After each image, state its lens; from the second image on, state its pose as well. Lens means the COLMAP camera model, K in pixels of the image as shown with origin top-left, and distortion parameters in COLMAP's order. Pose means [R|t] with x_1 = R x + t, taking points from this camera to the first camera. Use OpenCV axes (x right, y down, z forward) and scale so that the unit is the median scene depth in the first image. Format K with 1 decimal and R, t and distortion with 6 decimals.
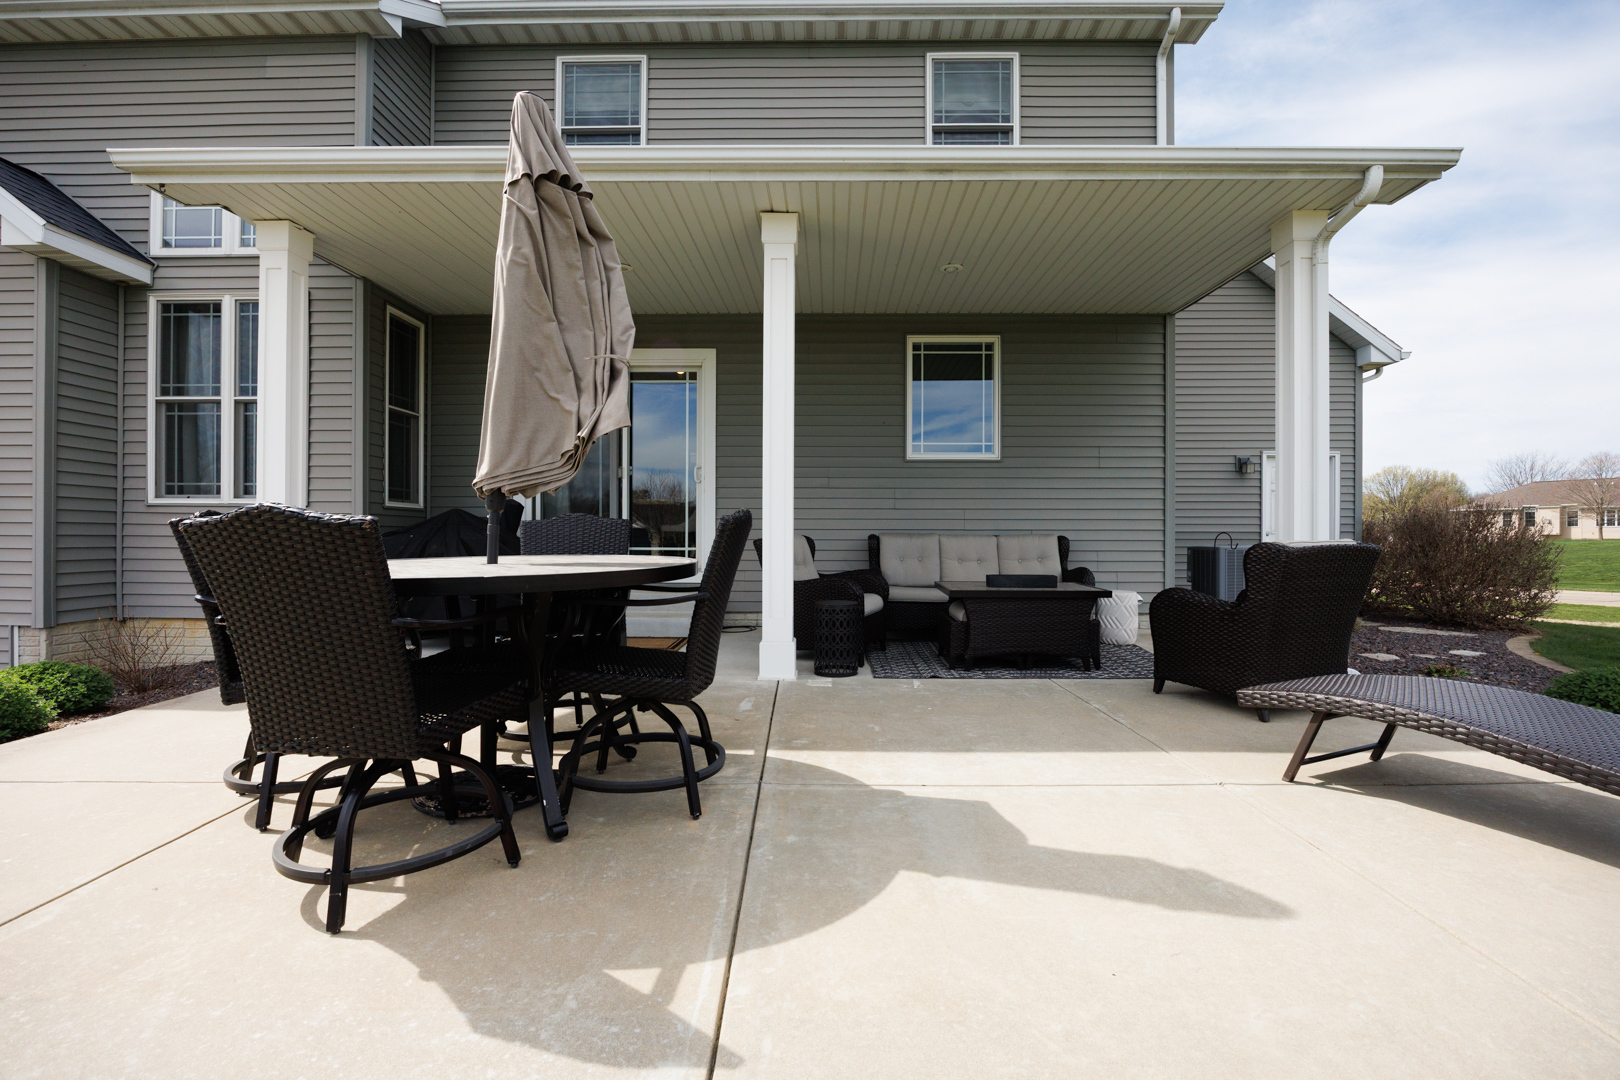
lens RADIAL K [[718.5, 0, 814.8], [0, 718.5, 536.7], [0, 0, 1]] dist [-0.015295, 0.000042]
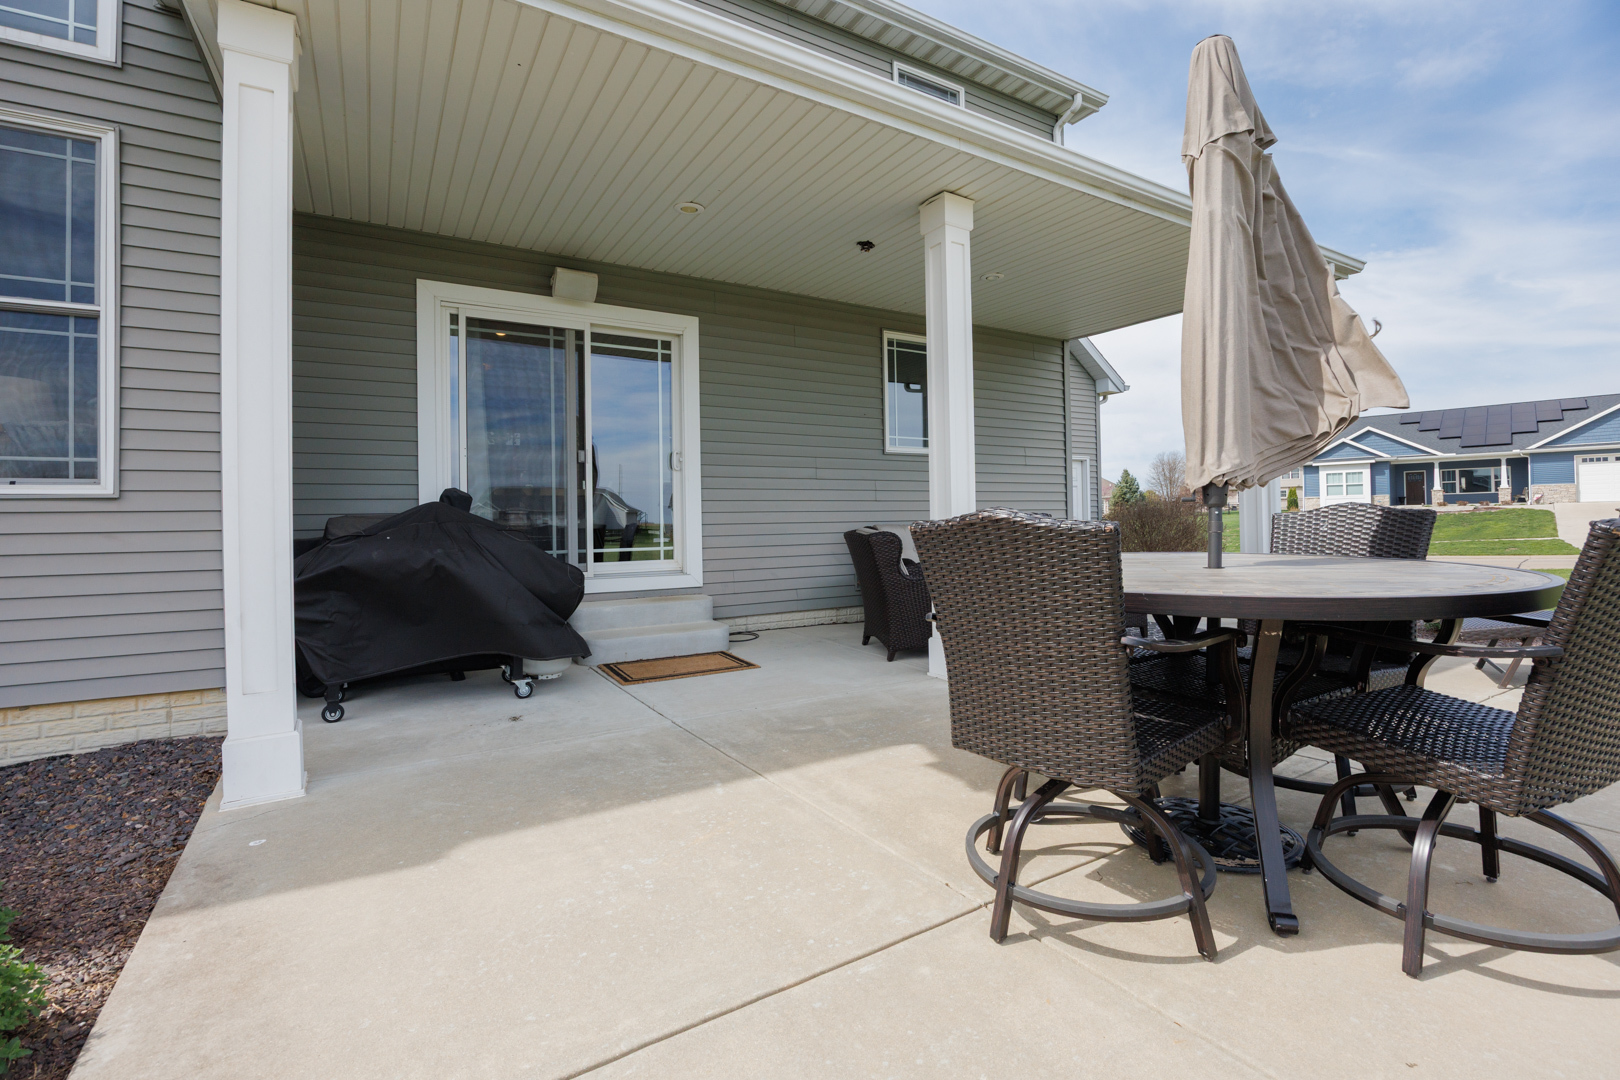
lens RADIAL K [[717.2, 0, 810.6], [0, 717.2, 510.3], [0, 0, 1]] dist [-0.014785, 0.000016]
pose [[0.843414, -0.008858, 0.537190, -0.504903], [0.022473, 0.999571, -0.018800, -0.009079], [-0.536793, 0.027929, 0.843251, 0.206440]]
